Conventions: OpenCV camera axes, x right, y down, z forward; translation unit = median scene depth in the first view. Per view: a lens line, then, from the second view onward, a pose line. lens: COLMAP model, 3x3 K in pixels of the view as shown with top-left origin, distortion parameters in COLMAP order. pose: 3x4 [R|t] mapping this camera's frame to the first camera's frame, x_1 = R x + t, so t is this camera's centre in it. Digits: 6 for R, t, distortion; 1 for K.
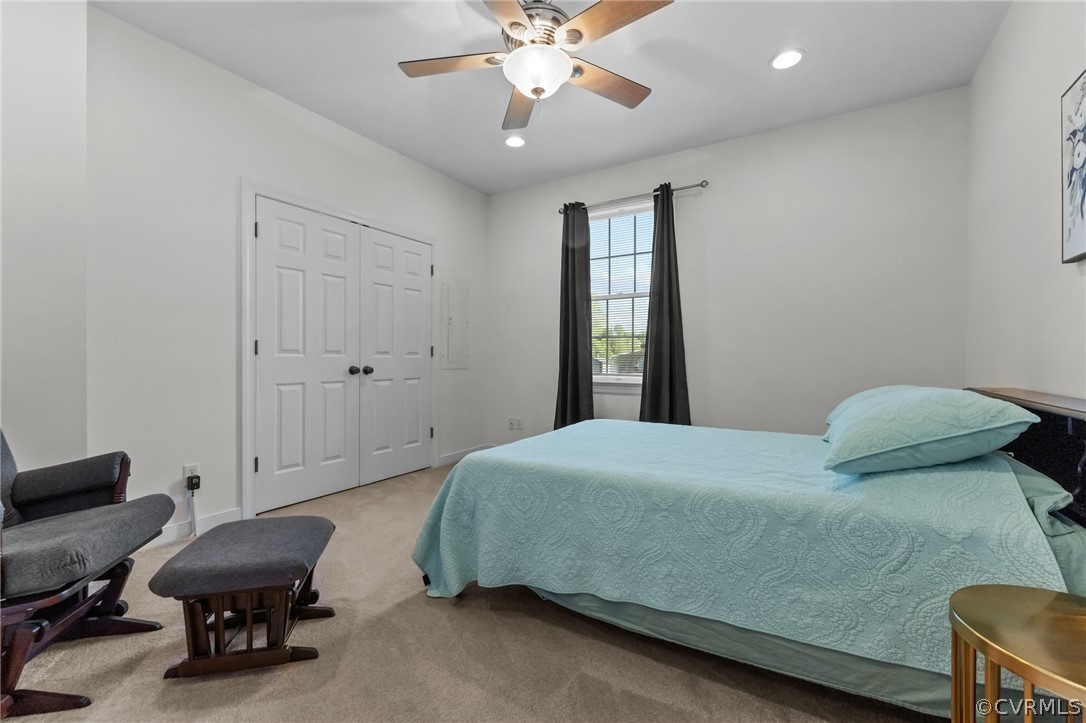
lens RADIAL K [[466.1, 0, 540.9], [0, 466.1, 358.6], [0, 0, 1]] dist [-0.002092, 0.000608]
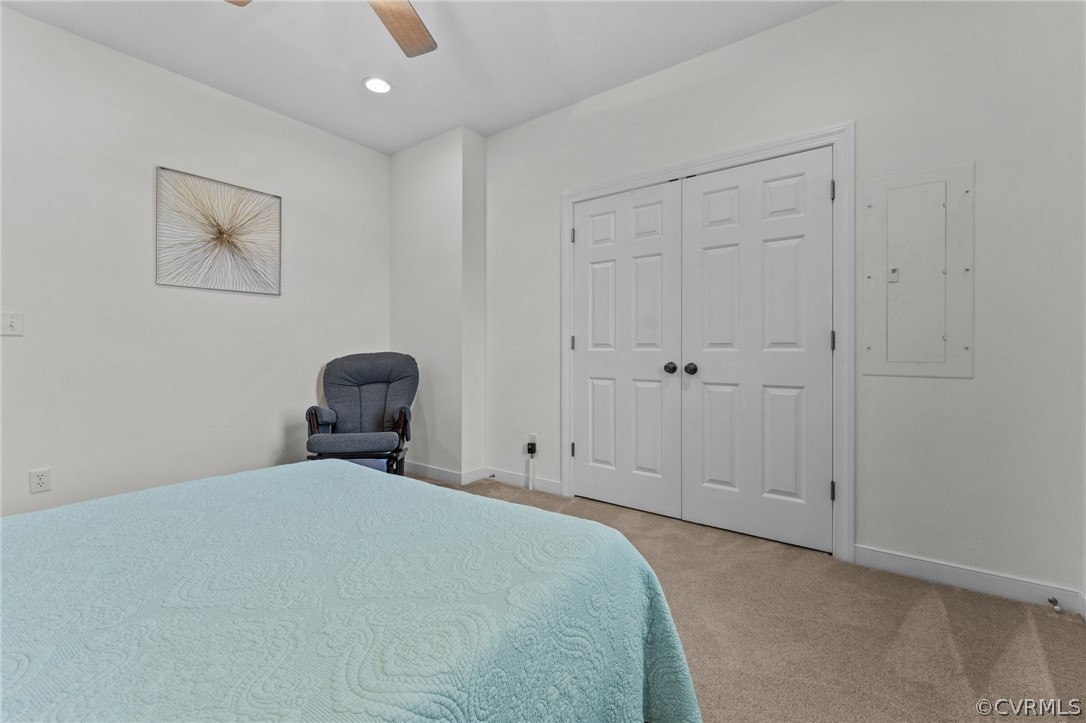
lens RADIAL K [[466.1, 0, 541.7], [0, 466.1, 354.5], [0, 0, 1]] dist [-0.002092, 0.000608]
pose [[-0.103057, -0.006252, -0.994656, 0.419633], [-0.009517, 0.999941, -0.005299, 0.009342], [0.994630, 0.008920, -0.103110, 0.894025]]
